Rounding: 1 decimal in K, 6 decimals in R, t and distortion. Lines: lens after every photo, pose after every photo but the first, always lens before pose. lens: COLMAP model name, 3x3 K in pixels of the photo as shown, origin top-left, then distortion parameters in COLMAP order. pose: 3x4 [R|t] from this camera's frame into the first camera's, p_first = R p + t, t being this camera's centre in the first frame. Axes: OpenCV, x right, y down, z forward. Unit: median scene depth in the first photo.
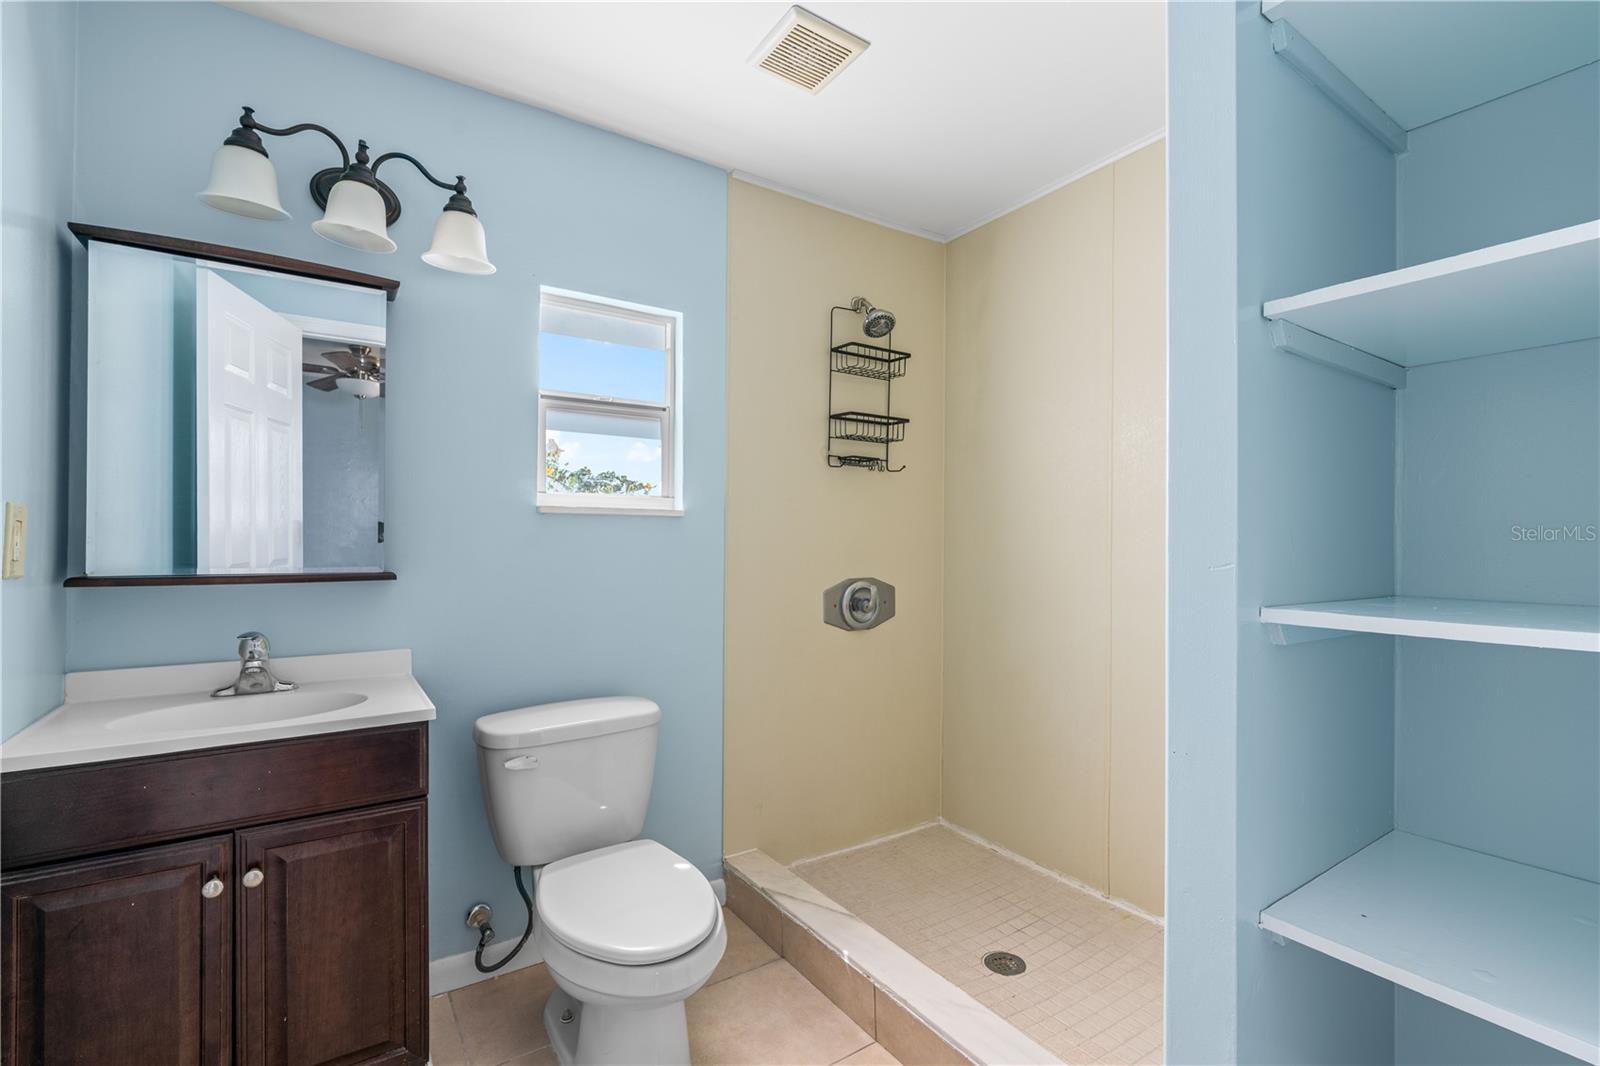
lens RADIAL K [[727.8, 0, 794.6], [0, 727.8, 536.1], [0, 0, 1]] dist [-0.006443, 0.003626]
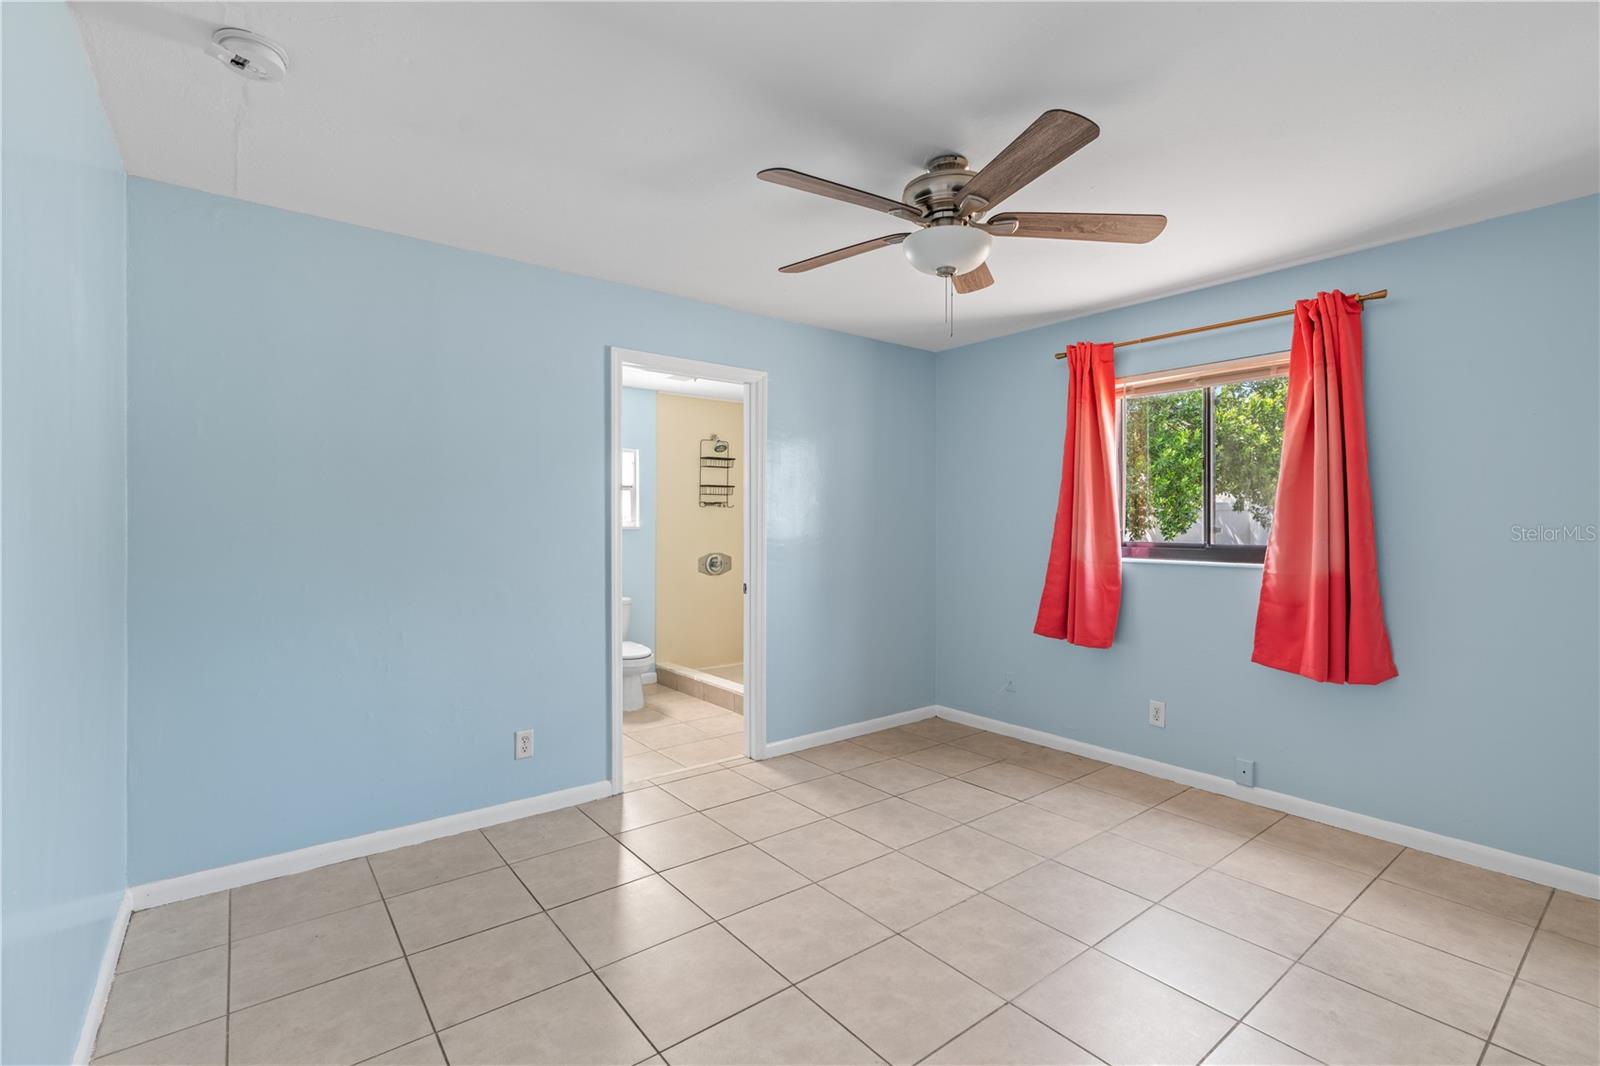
lens RADIAL K [[727.8, 0, 794.1], [0, 727.8, 525.1], [0, 0, 1]] dist [-0.006443, 0.003626]
pose [[0.997912, -0.004380, 0.064440, 0.198695], [0.004822, 0.999966, -0.006705, -0.015912], [-0.064408, 0.007002, 0.997899, -1.400044]]
